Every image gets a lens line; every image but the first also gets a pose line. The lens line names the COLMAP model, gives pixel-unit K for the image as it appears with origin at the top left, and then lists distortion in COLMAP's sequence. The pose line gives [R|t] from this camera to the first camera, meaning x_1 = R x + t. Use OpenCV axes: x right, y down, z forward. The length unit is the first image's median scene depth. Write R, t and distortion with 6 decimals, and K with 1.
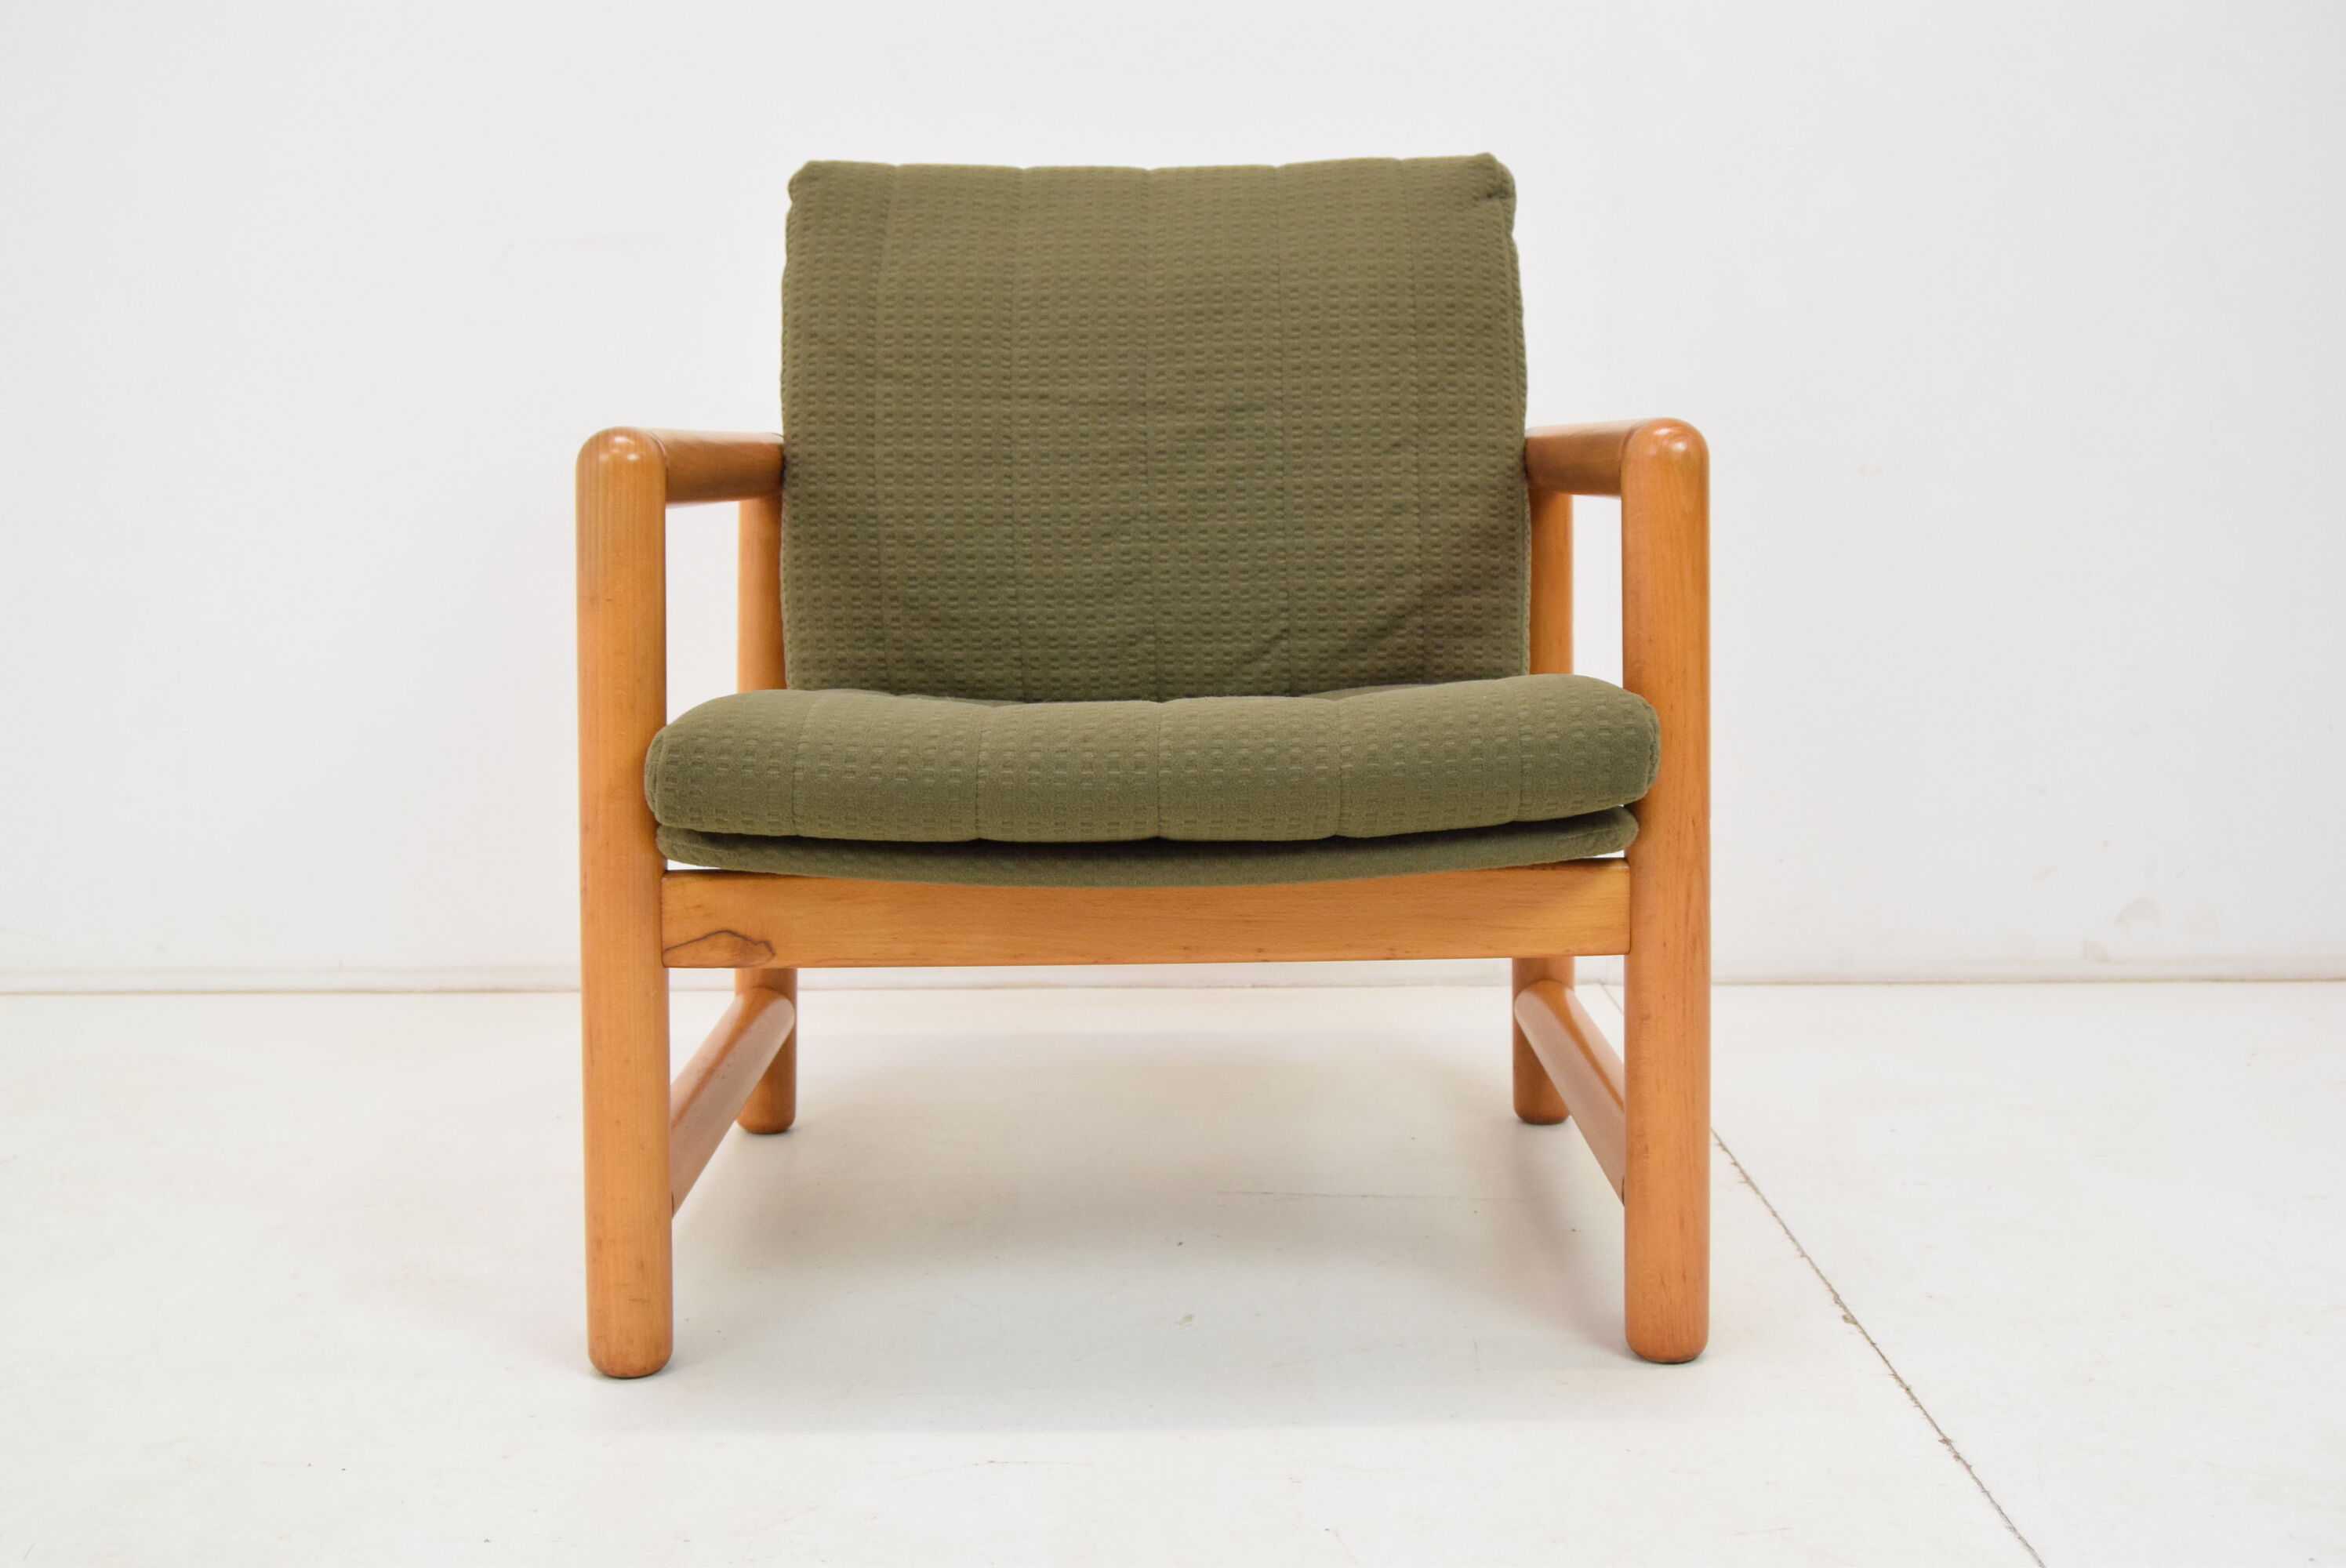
lens RADIAL K [[2580.0, 0, 1196.4], [0, 2580.0, 822.7], [0, 0, 1]] dist [-0.057974, 0.000000]
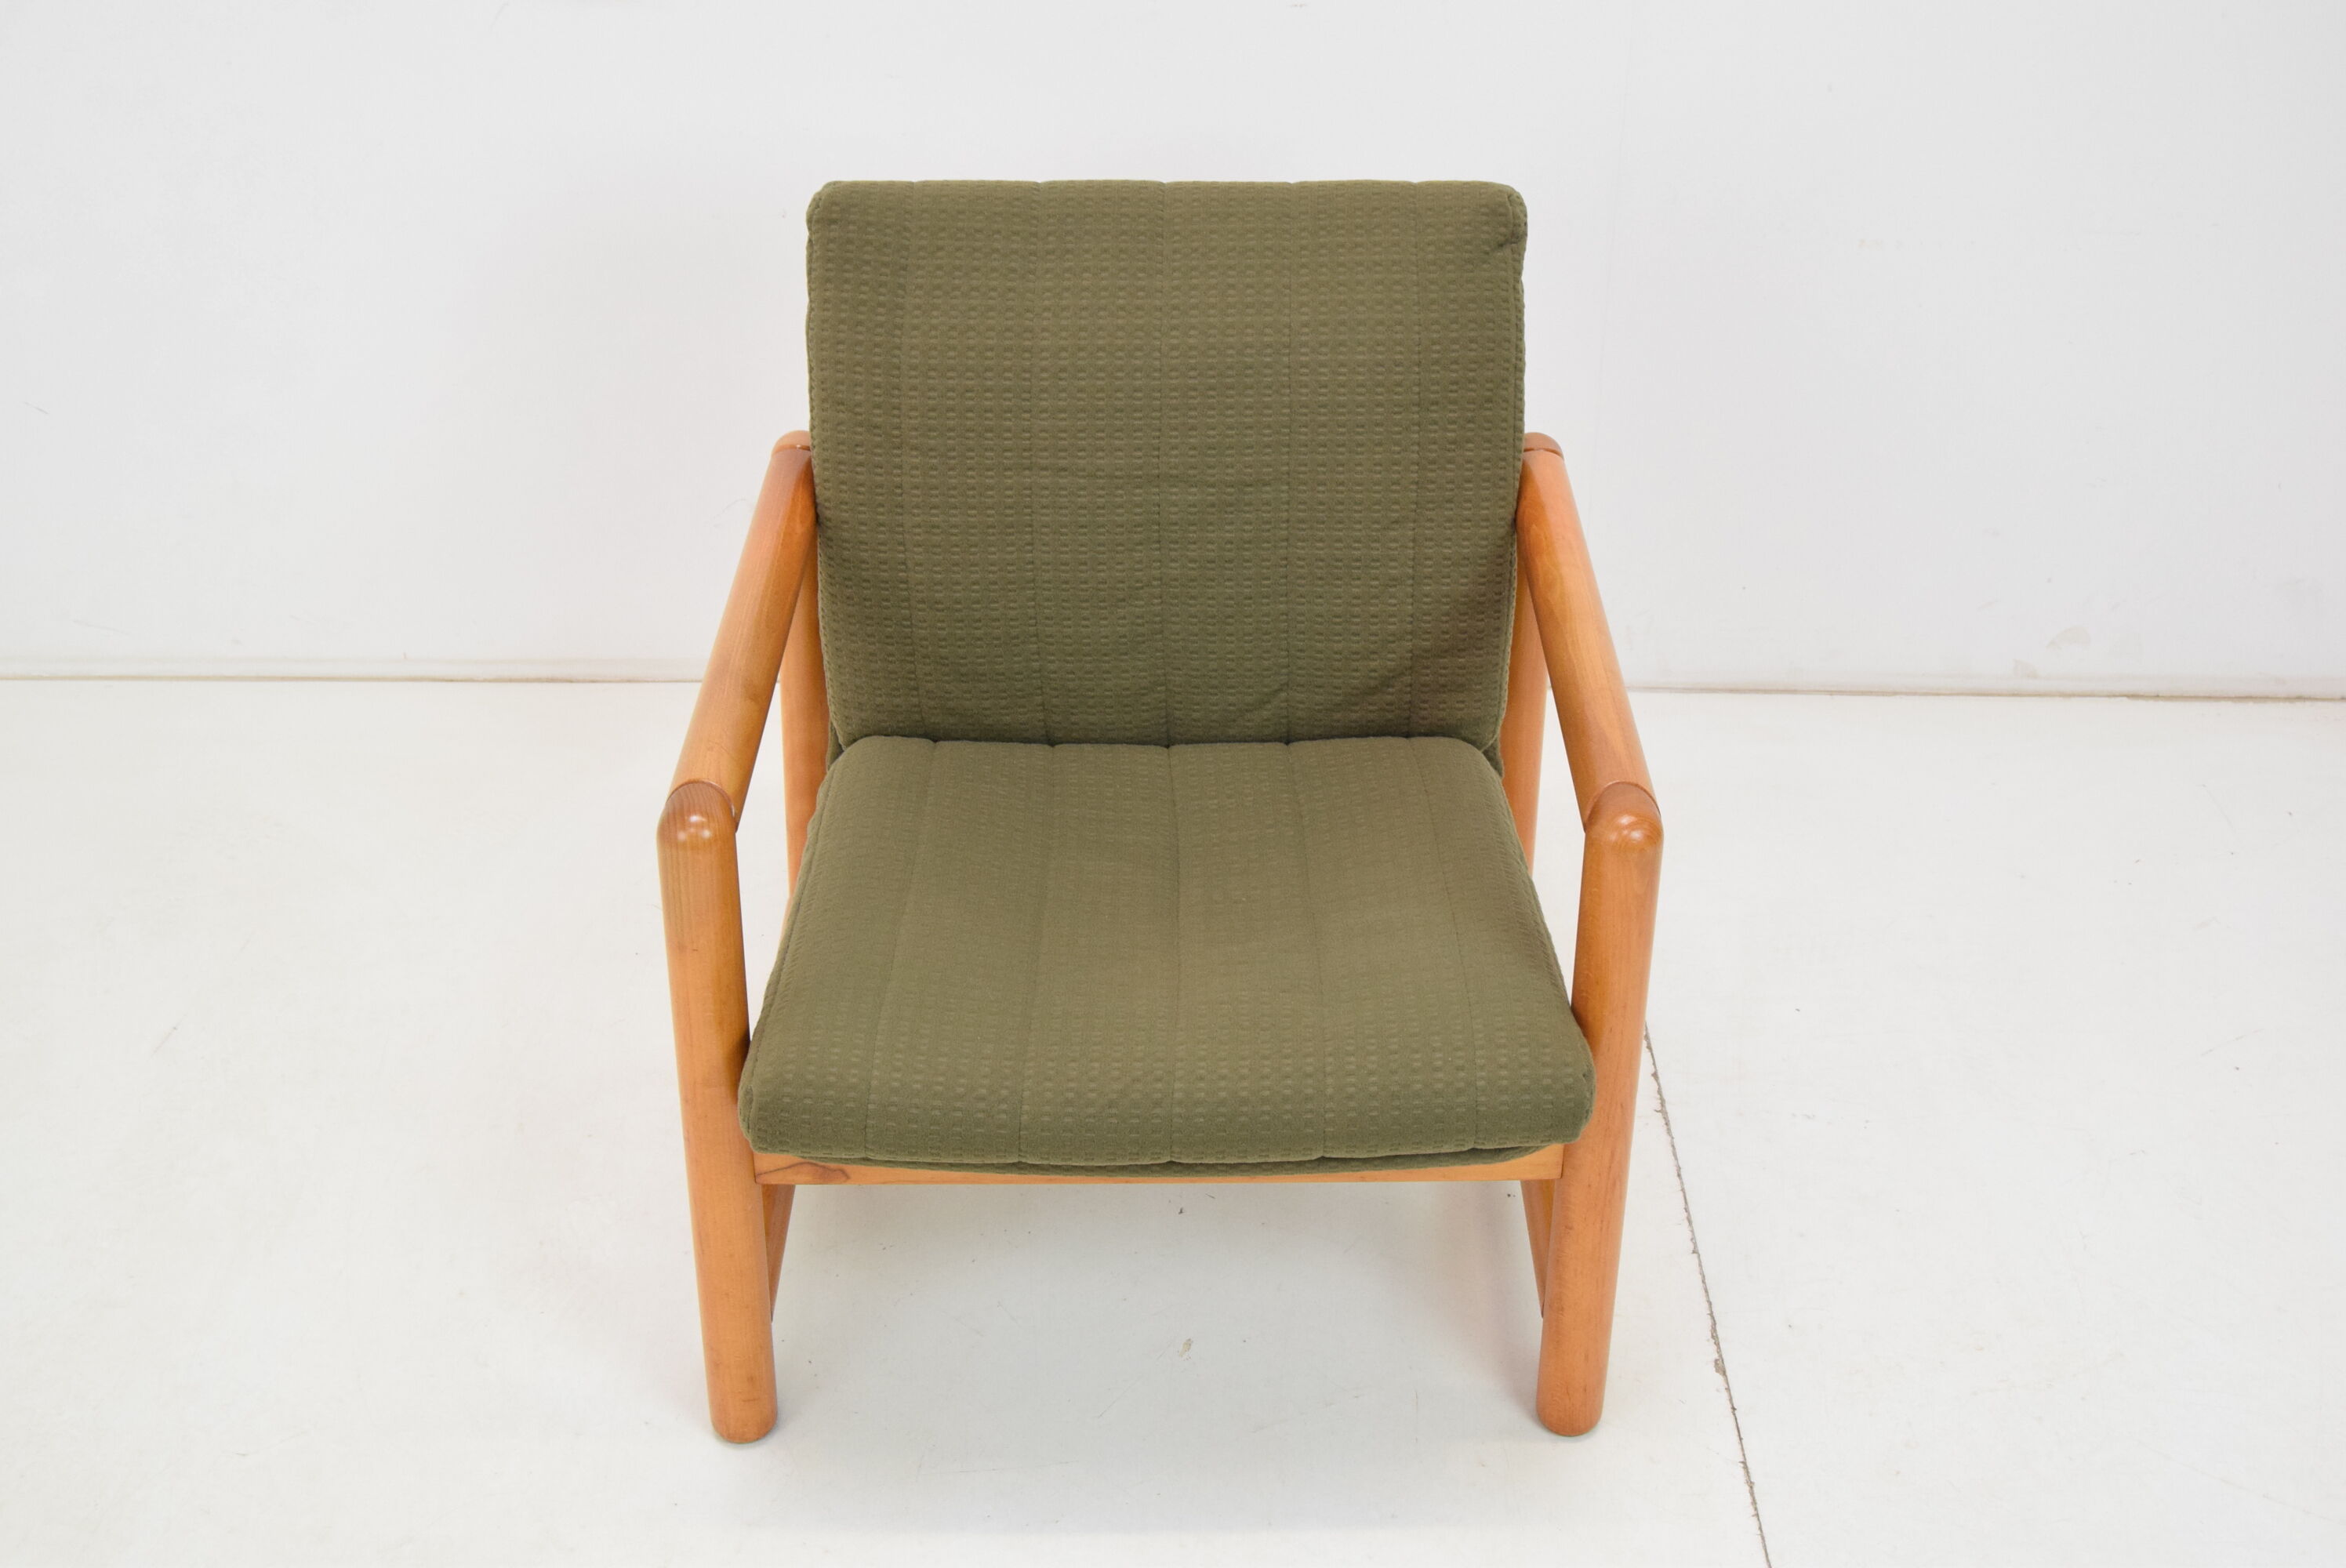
lens RADIAL K [[2580.0, 0, 1185.7], [0, 2580.0, 816.7], [0, 0, 1]] dist [-0.057974, 0.000000]
pose [[0.999877, 0.014938, 0.004795, -0.011876], [-0.015570, 0.907490, 0.419786, -0.479344], [0.001919, -0.419809, 0.907611, -0.015120]]
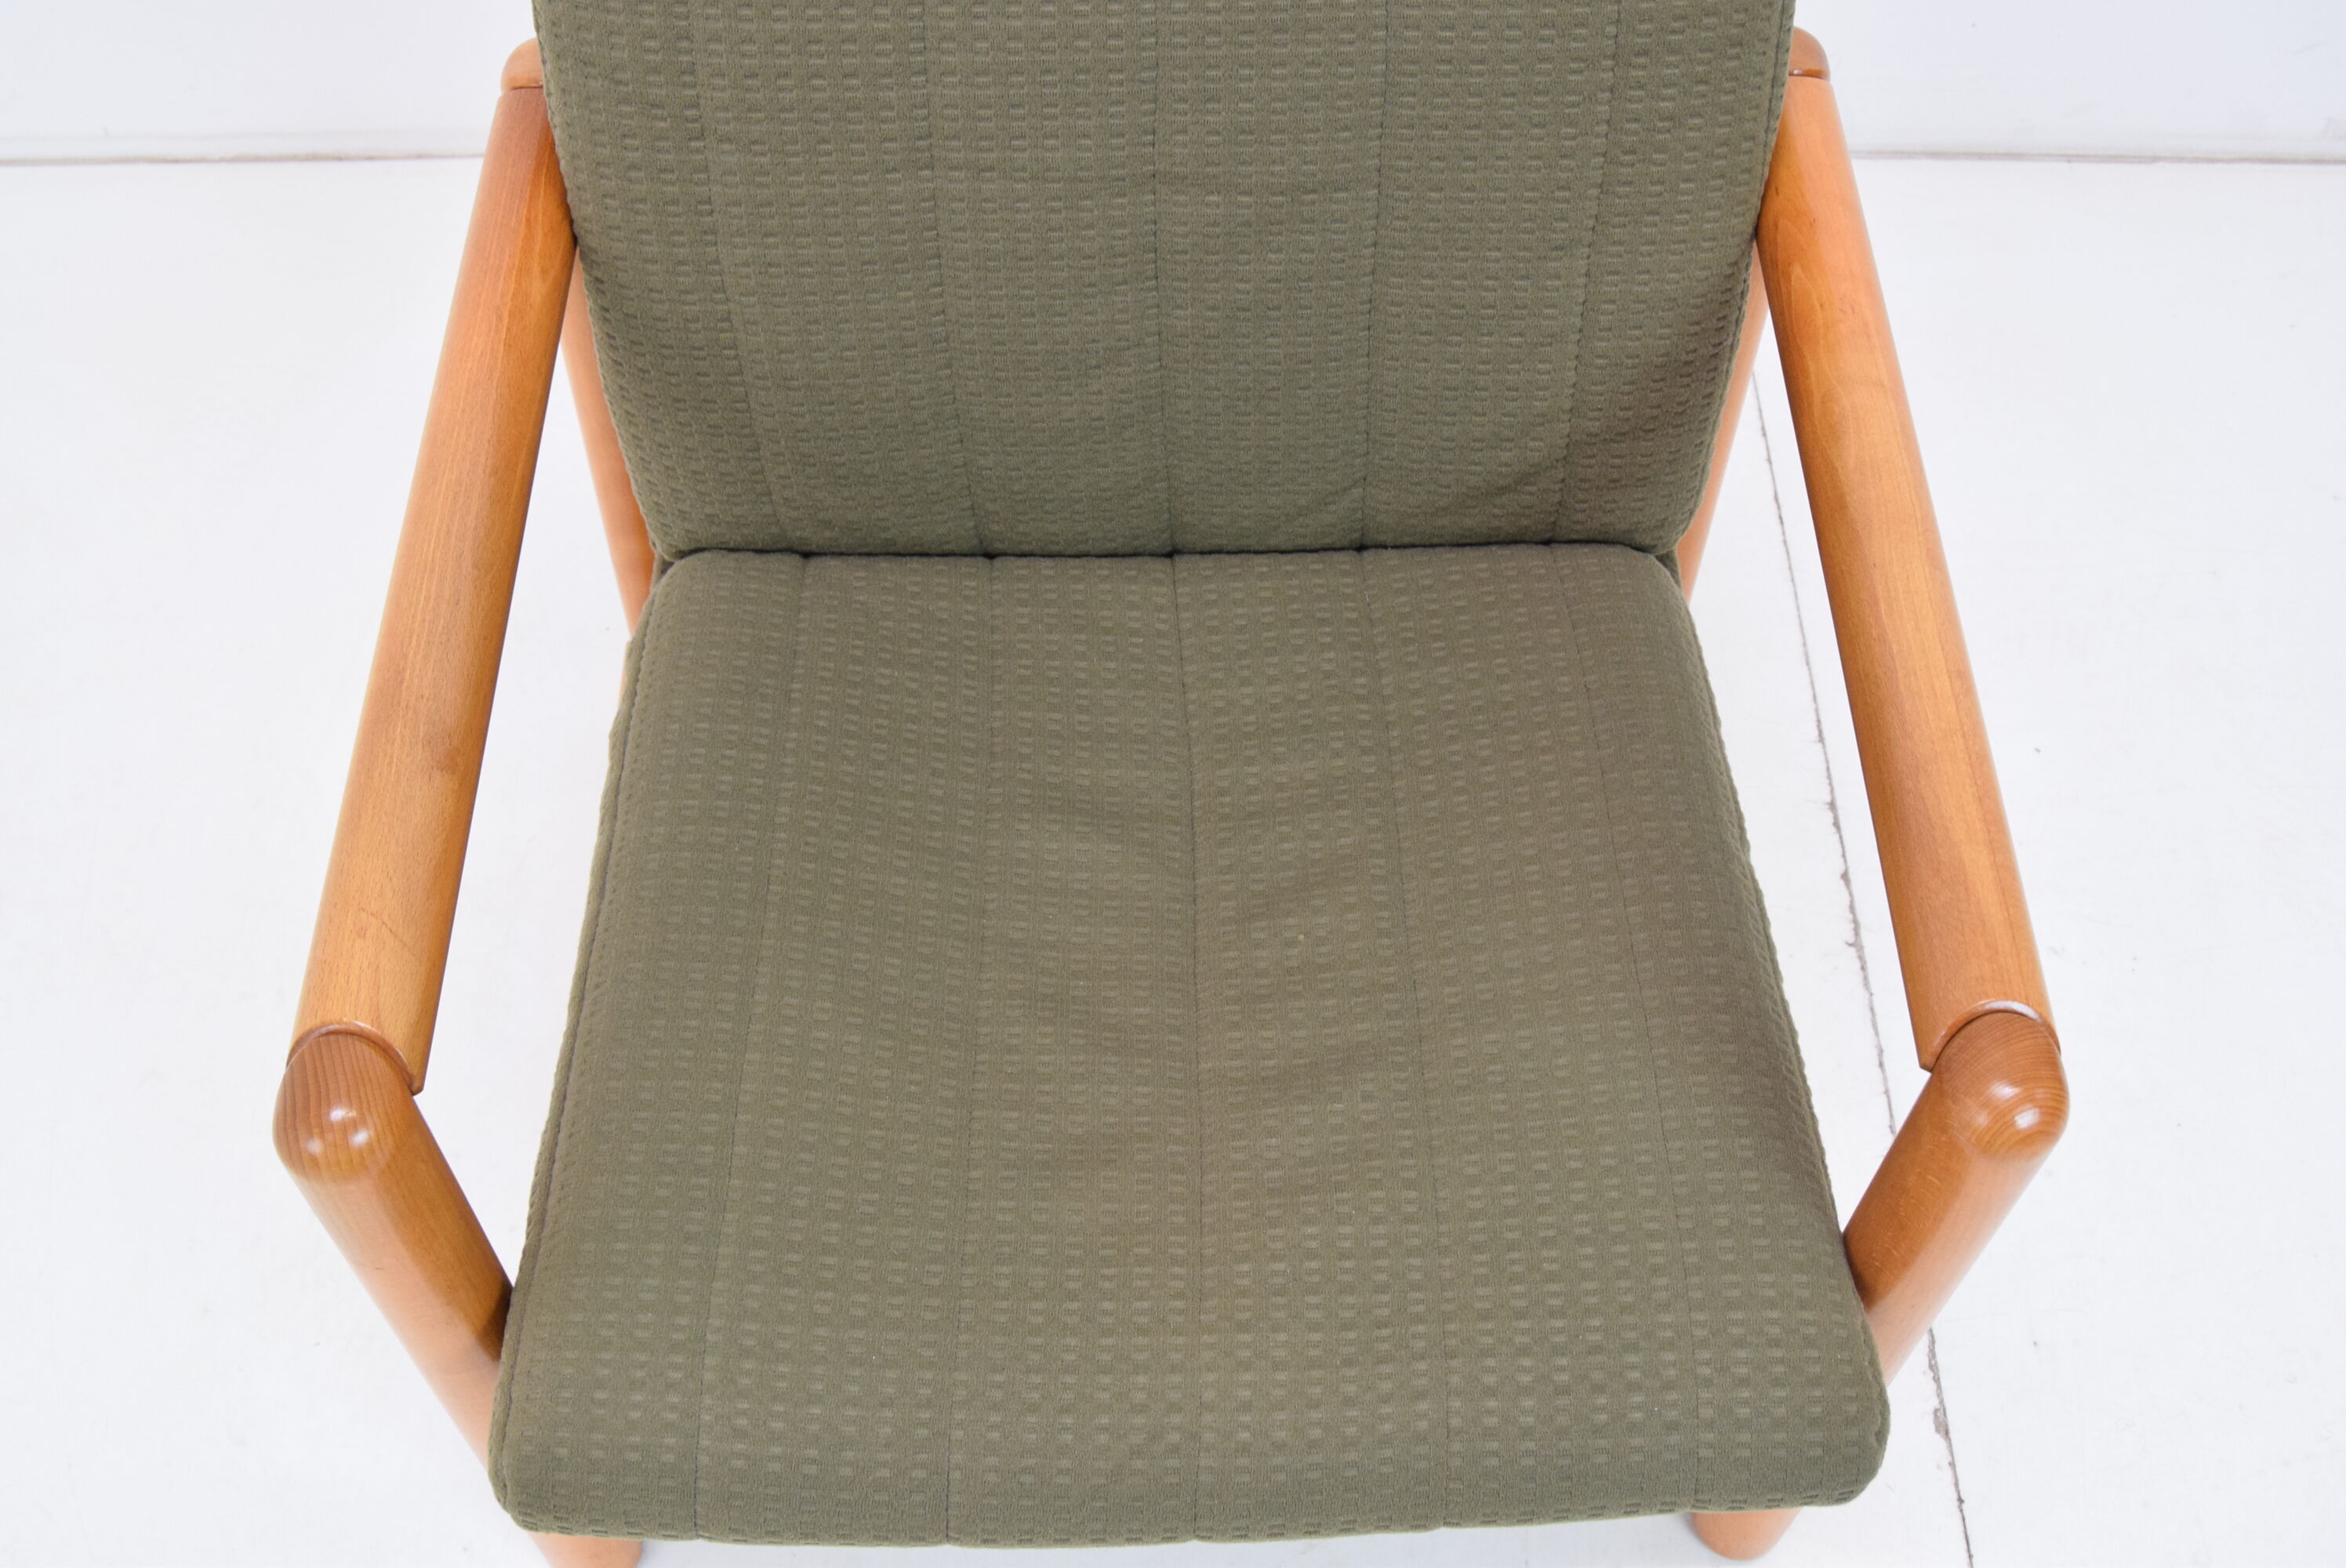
lens RADIAL K [[2380.1, 0, 1179.6], [0, 2380.1, 783.7], [0, 0, 1]] dist [-0.058954, 0.000000]
pose [[0.999919, 0.001879, 0.012565, -0.020713], [-0.010594, 0.669223, 0.742986, -0.483260], [-0.007013, -0.743060, 0.669189, 0.519107]]
